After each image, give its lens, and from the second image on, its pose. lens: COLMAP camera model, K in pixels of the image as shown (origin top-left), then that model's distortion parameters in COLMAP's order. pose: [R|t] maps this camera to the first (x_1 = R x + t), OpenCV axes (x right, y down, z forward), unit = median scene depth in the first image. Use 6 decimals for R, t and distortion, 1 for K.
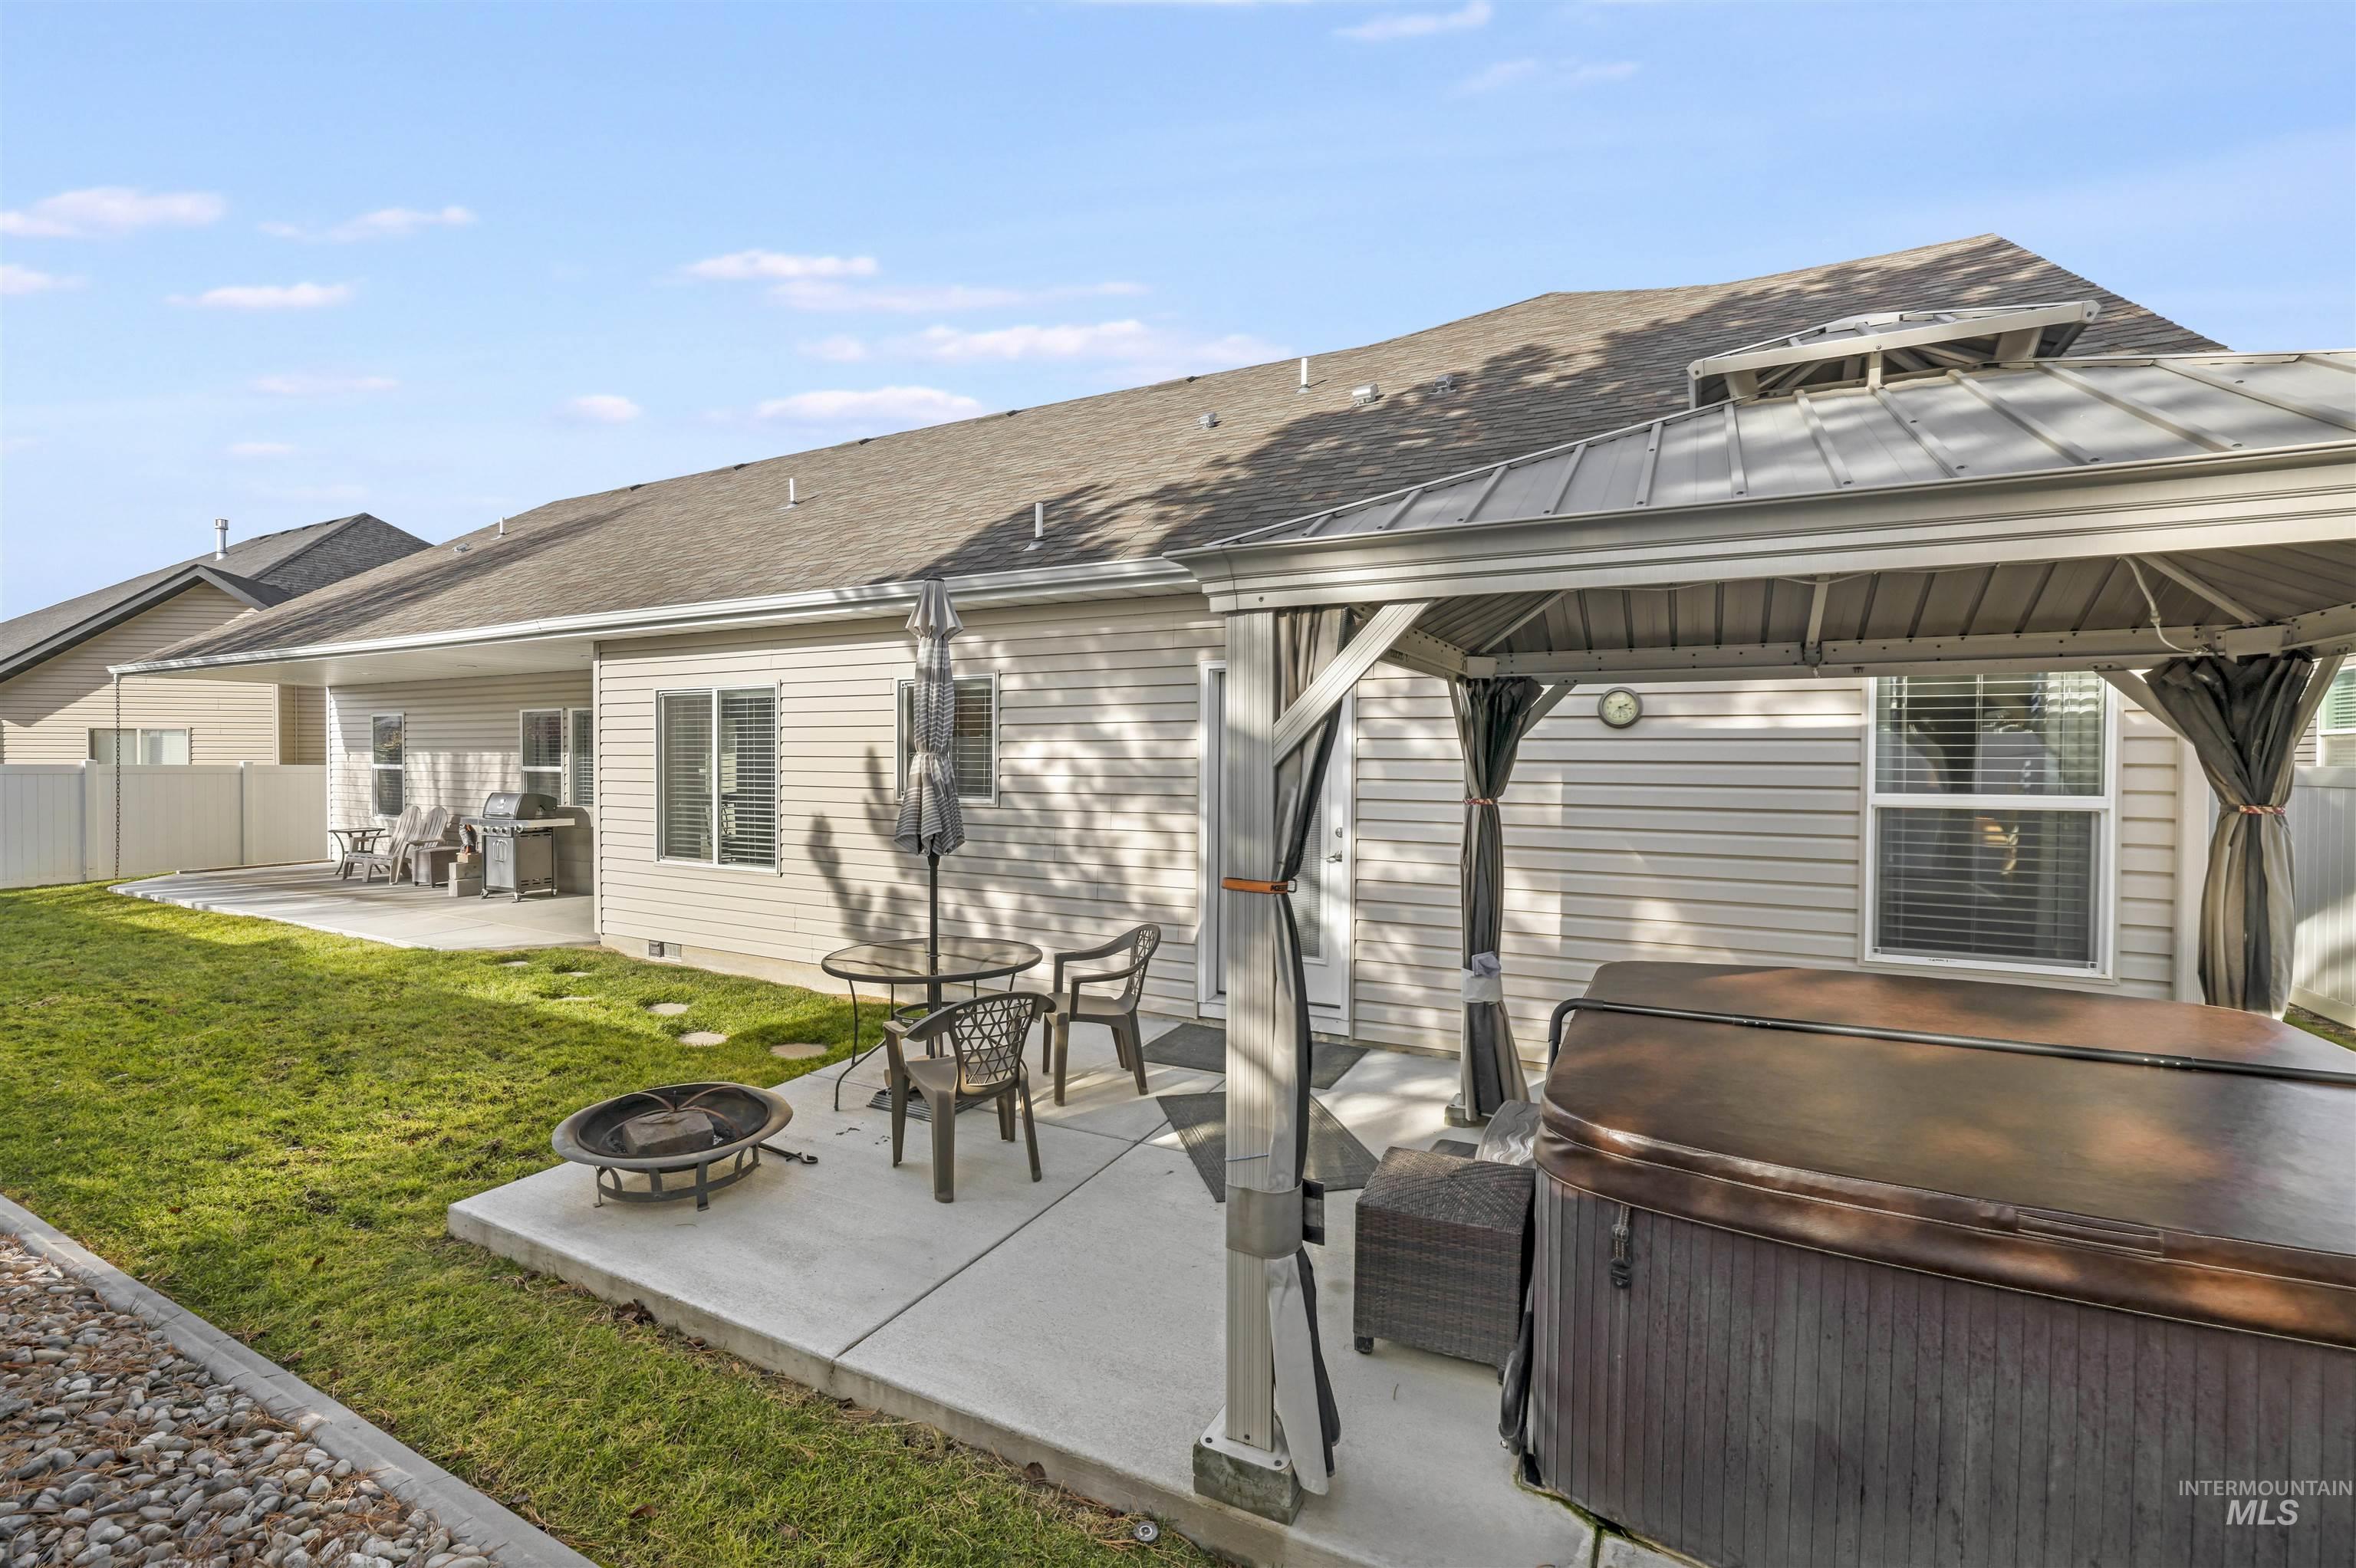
lens RADIAL K [[1039.4, 0, 1183.9], [0, 1039.4, 773.5], [0, 0, 1]] dist [-0.003702, -0.000058]
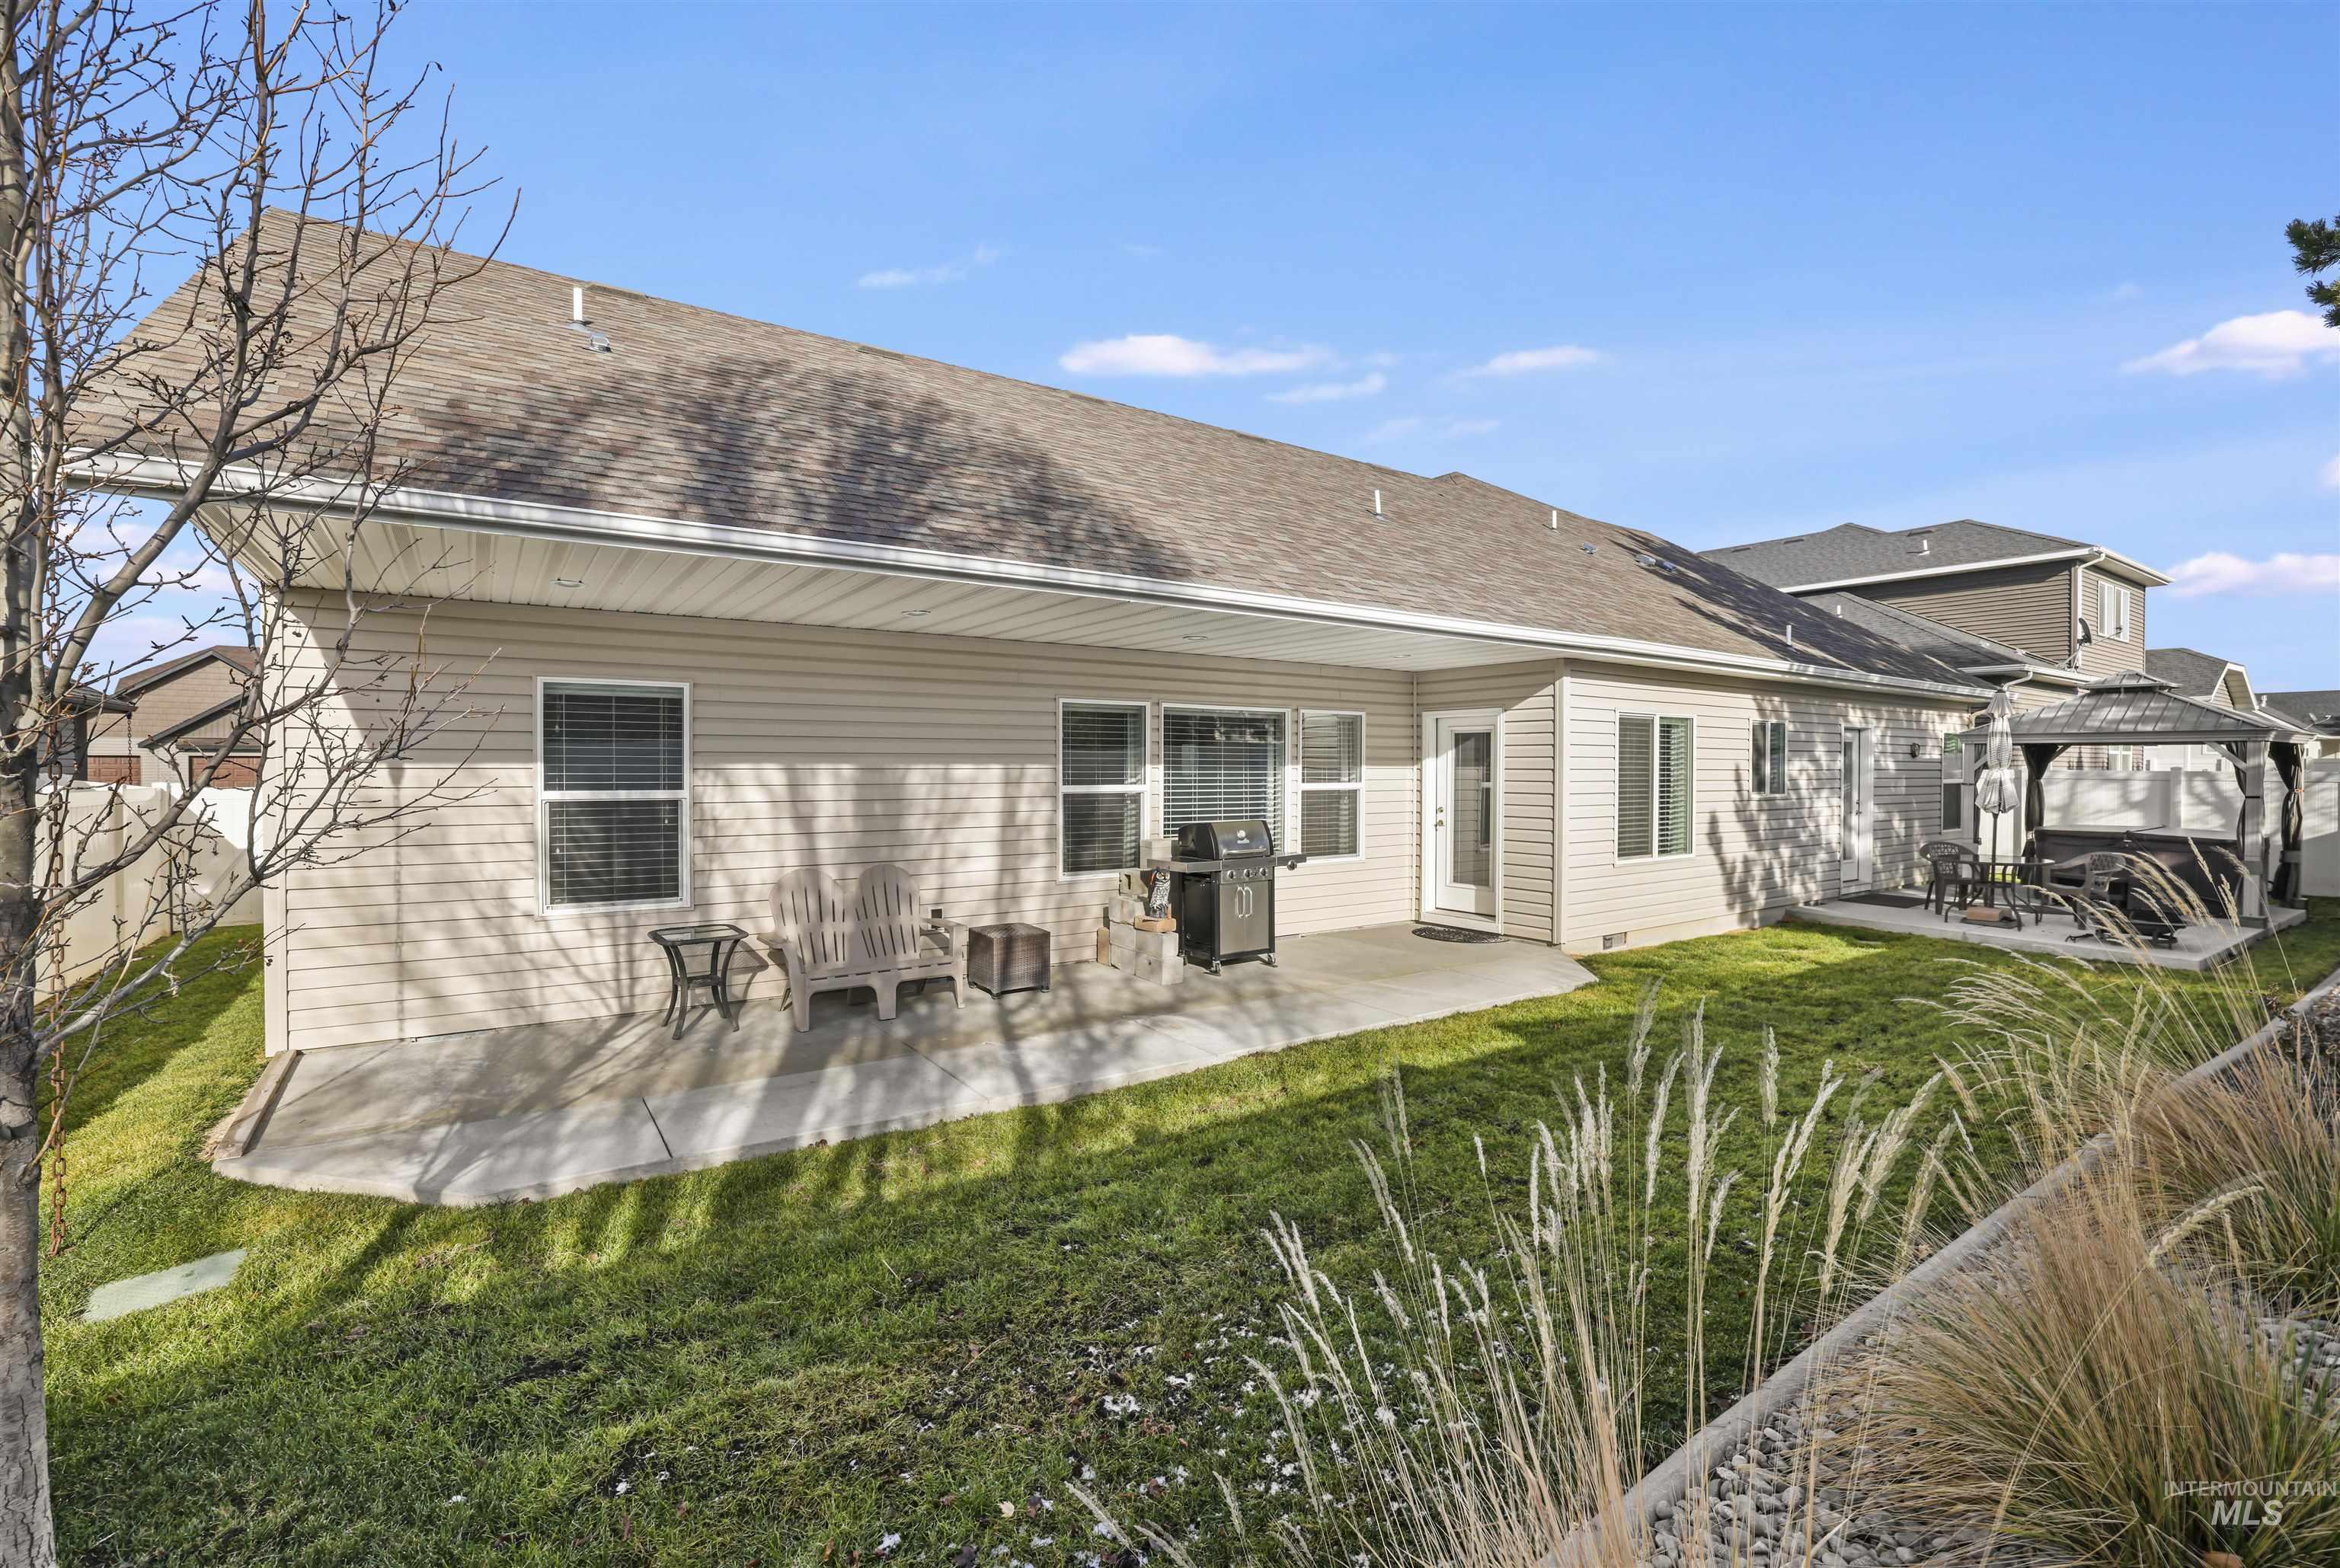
lens RADIAL K [[1032.3, 0, 1179.1], [0, 1032.3, 783.8], [0, 0, 1]] dist [-0.003702, -0.000058]
pose [[0.426586, -0.024220, 0.904123, -1.898723], [0.009256, 0.999706, 0.022414, -0.035069], [-0.904400, -0.001193, 0.426684, 1.047691]]
